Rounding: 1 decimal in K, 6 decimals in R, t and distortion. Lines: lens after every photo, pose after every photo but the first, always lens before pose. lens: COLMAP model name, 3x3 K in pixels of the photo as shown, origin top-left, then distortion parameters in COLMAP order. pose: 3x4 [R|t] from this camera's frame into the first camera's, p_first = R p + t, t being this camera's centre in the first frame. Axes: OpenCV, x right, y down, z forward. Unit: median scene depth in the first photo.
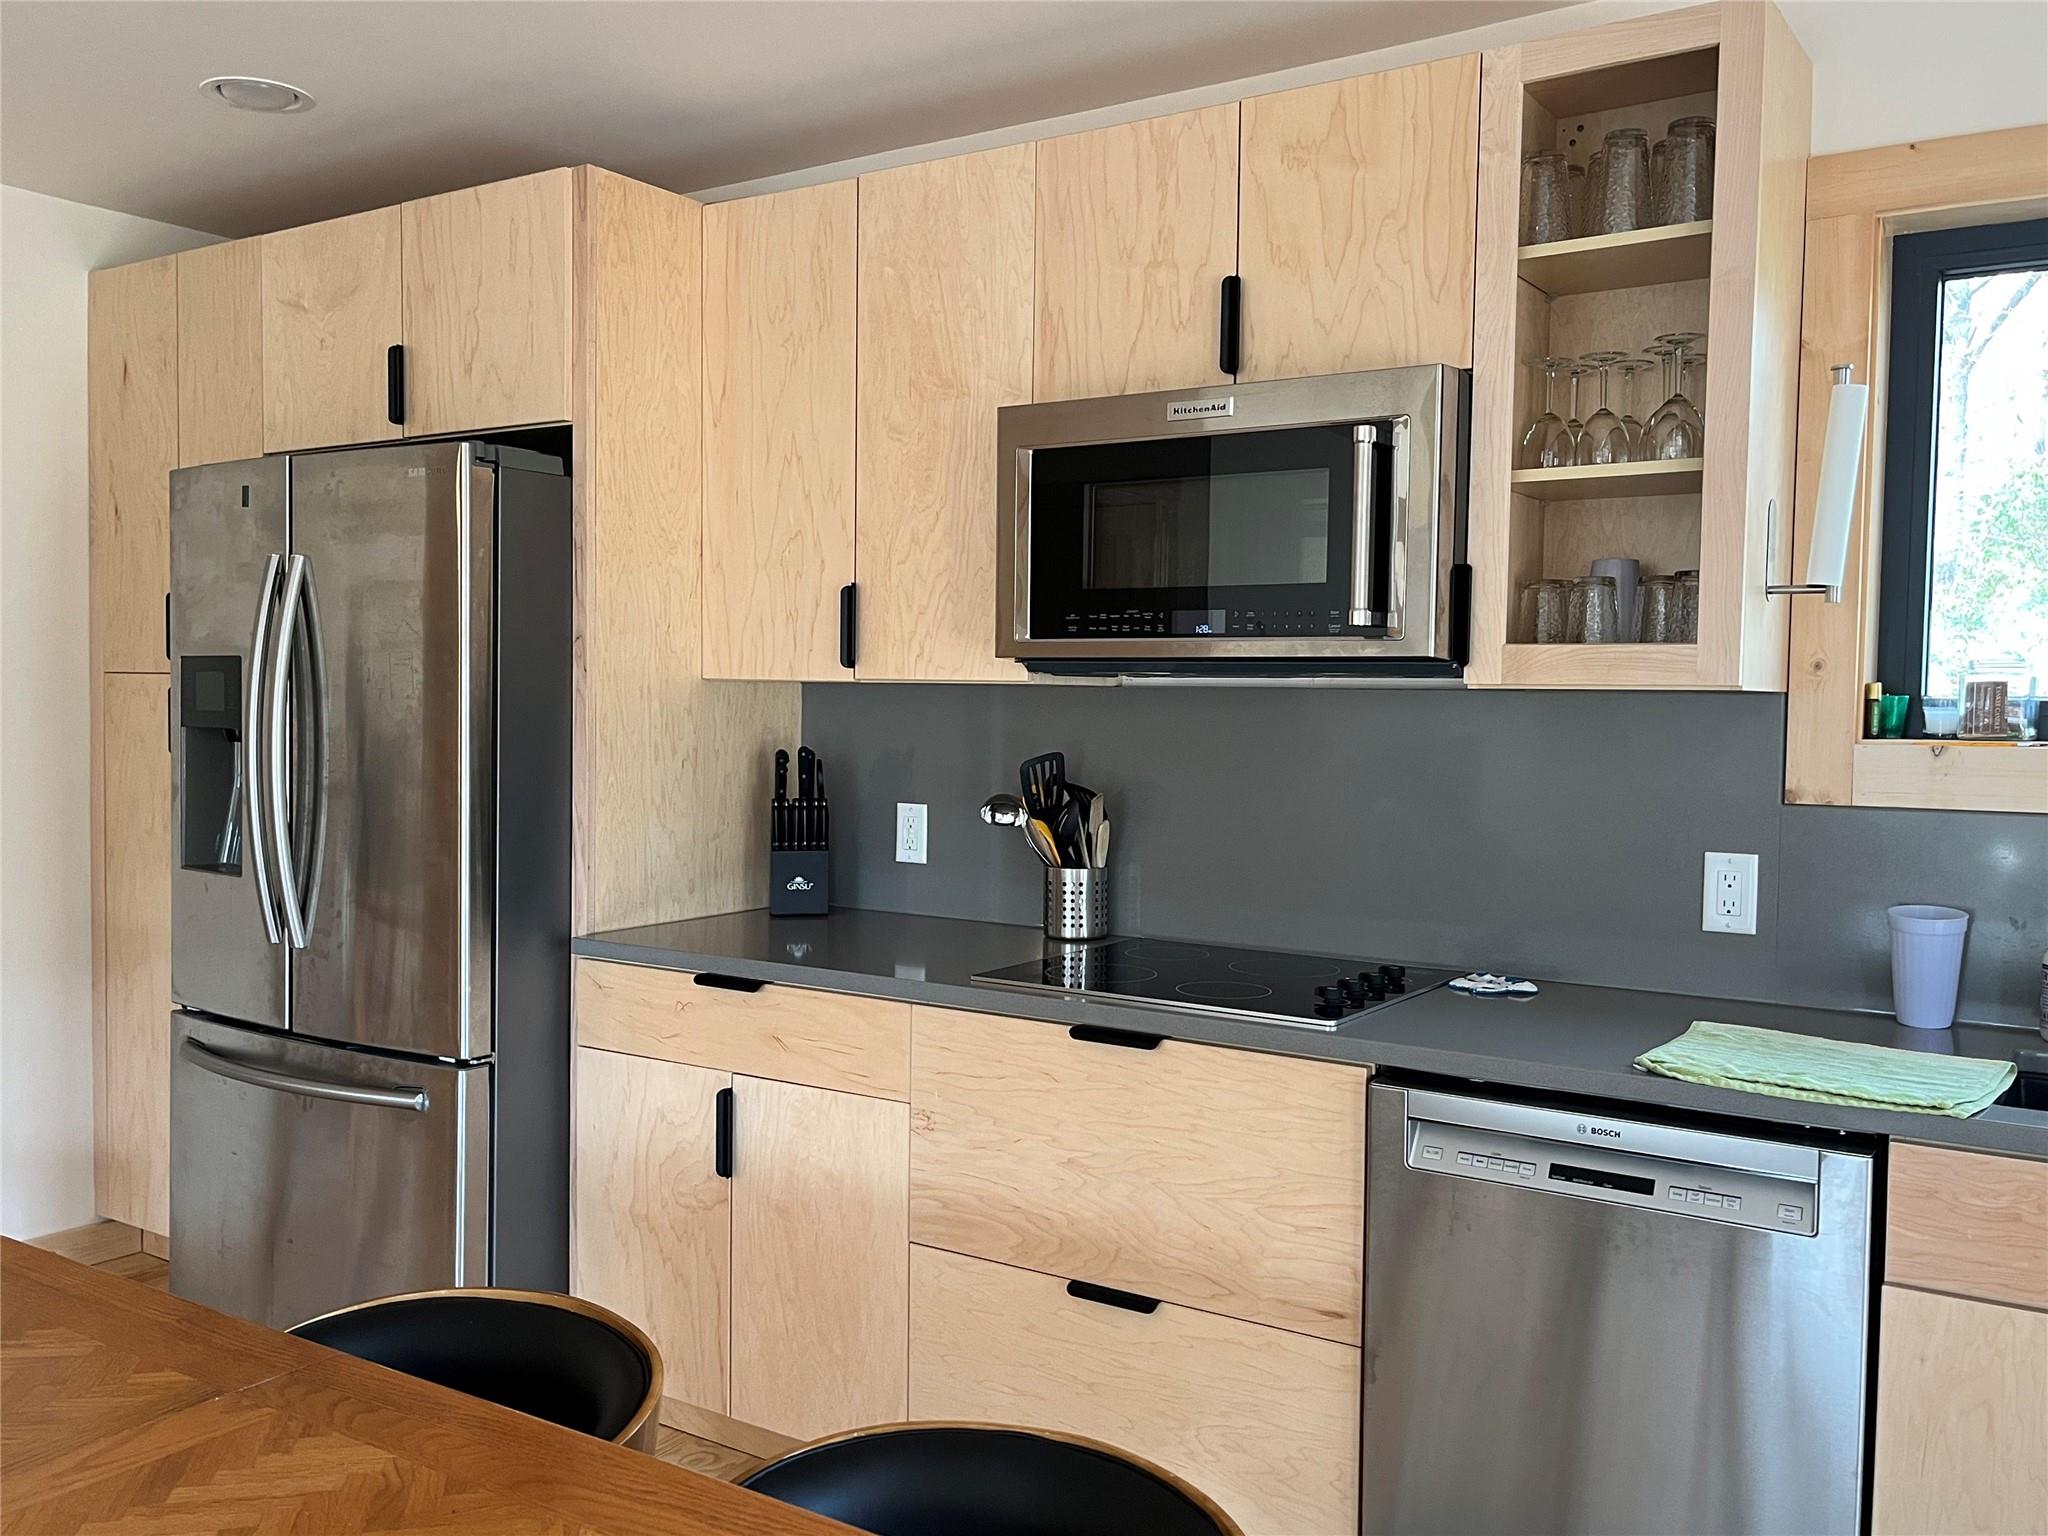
lens RADIAL K [[1727.2, 0, 1038.8], [0, 1727.2, 777.2], [0, 0, 1]] dist [0.053676, -0.008865]
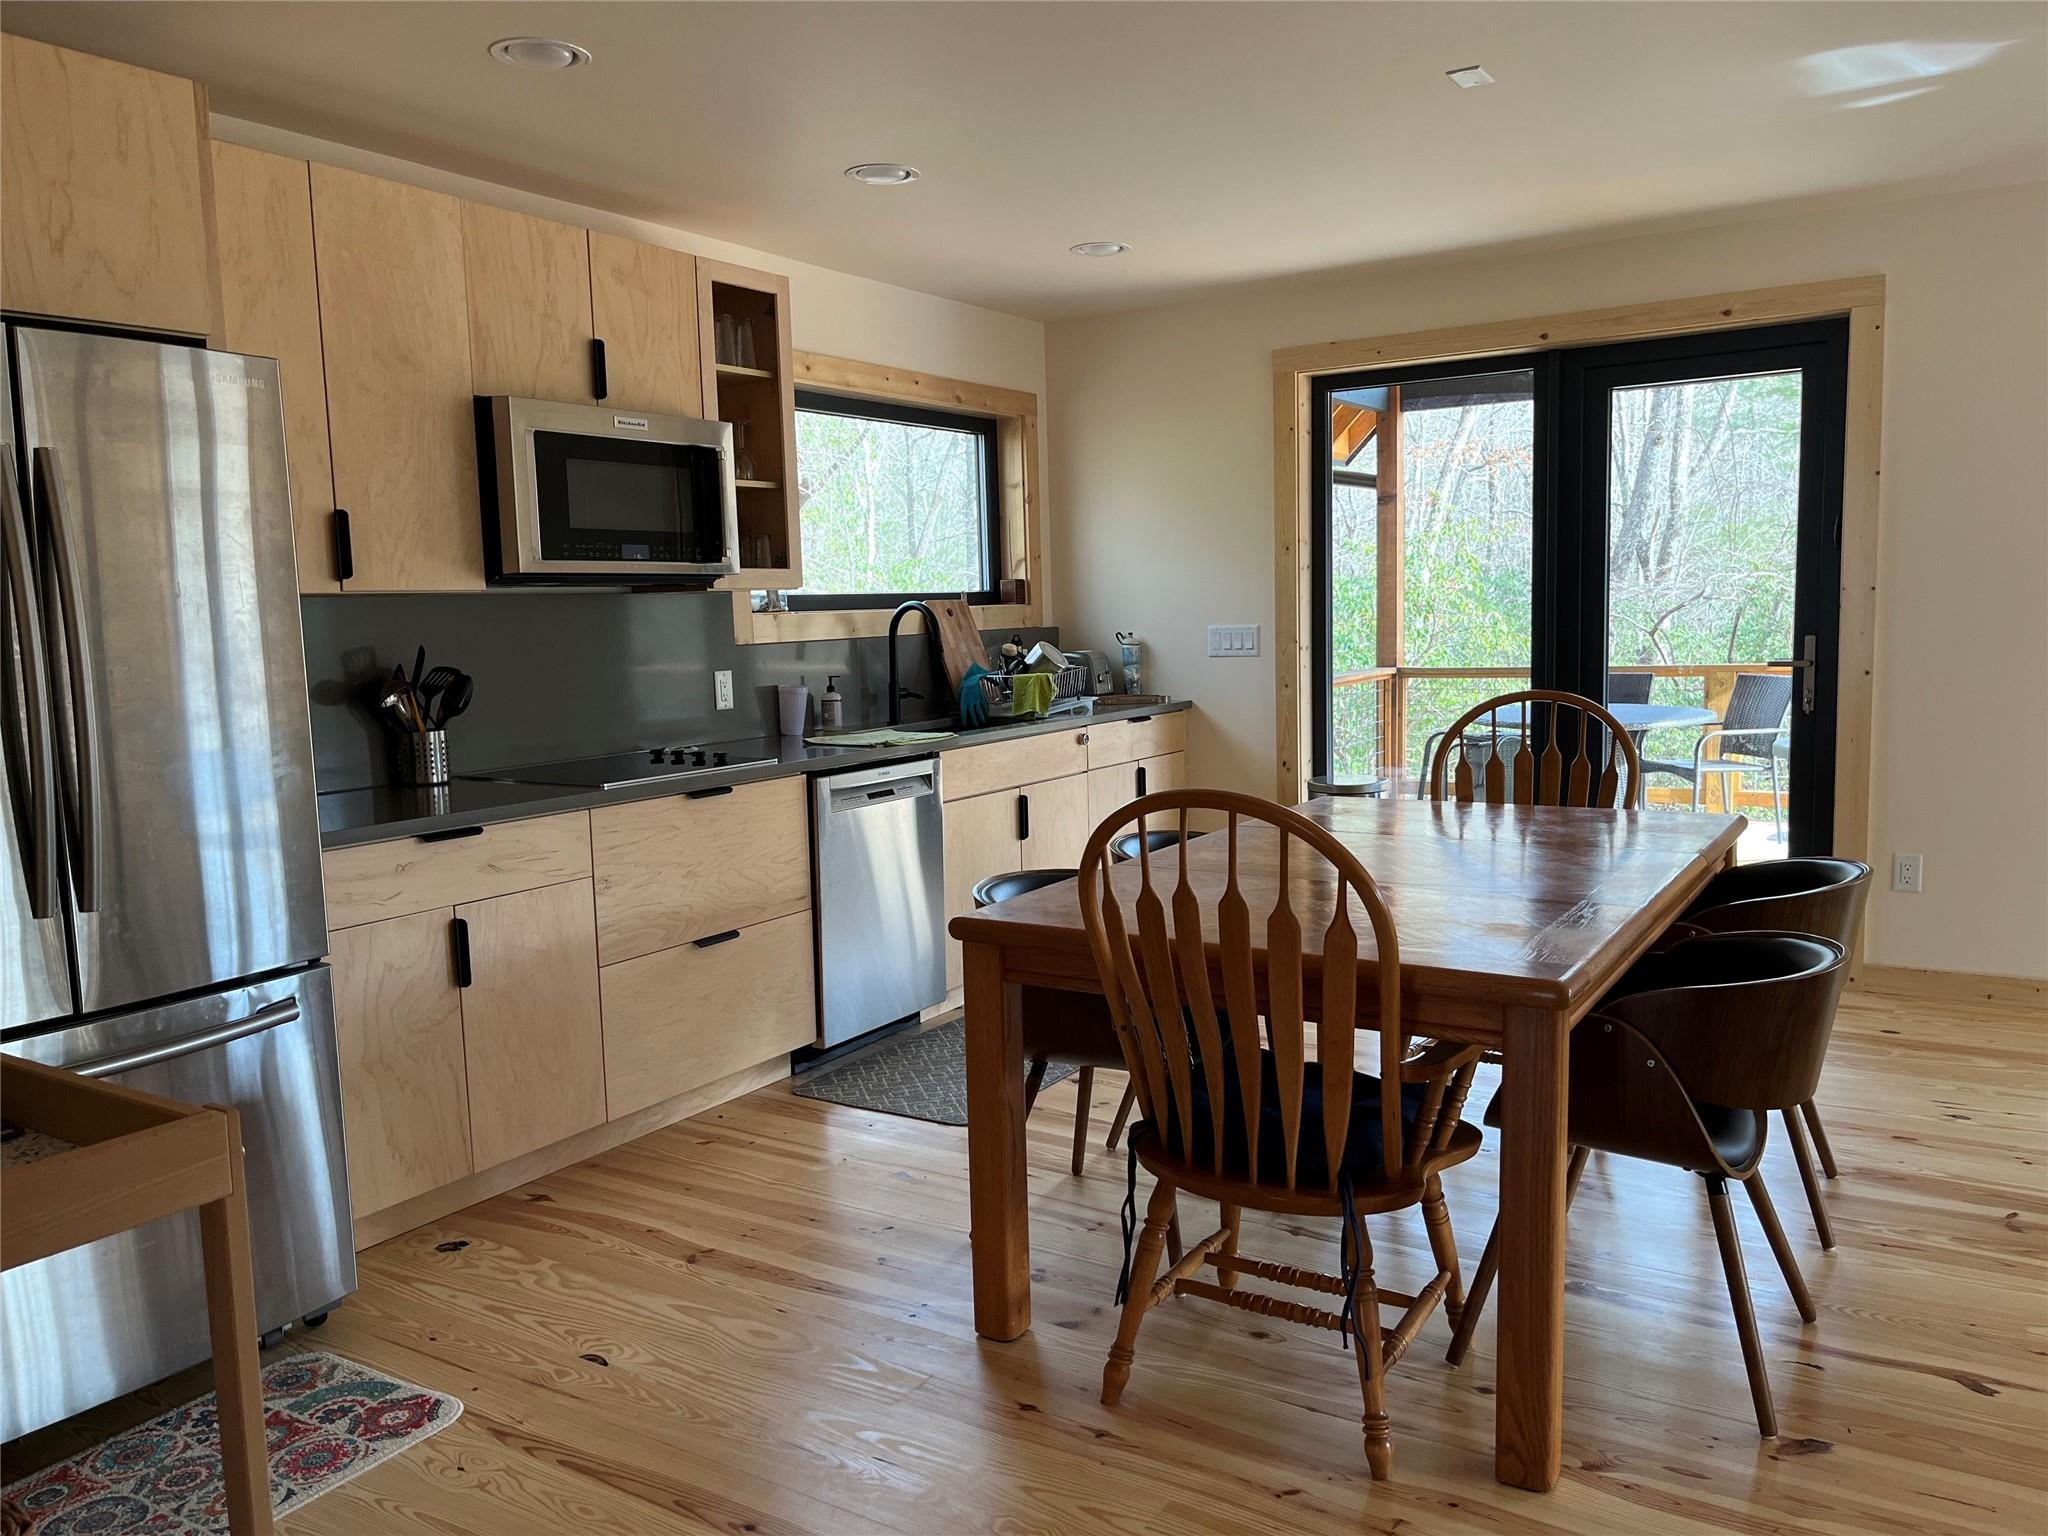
lens RADIAL K [[1557.4, 0, 1029.9], [0, 1557.4, 765.4], [0, 0, 1]] dist [0.033216, -0.032787]
pose [[-0.017128, -0.116878, 0.992999, -1.293280], [0.075170, 0.990183, 0.117843, -0.031522], [-0.997024, 0.076662, -0.008174, 0.586994]]
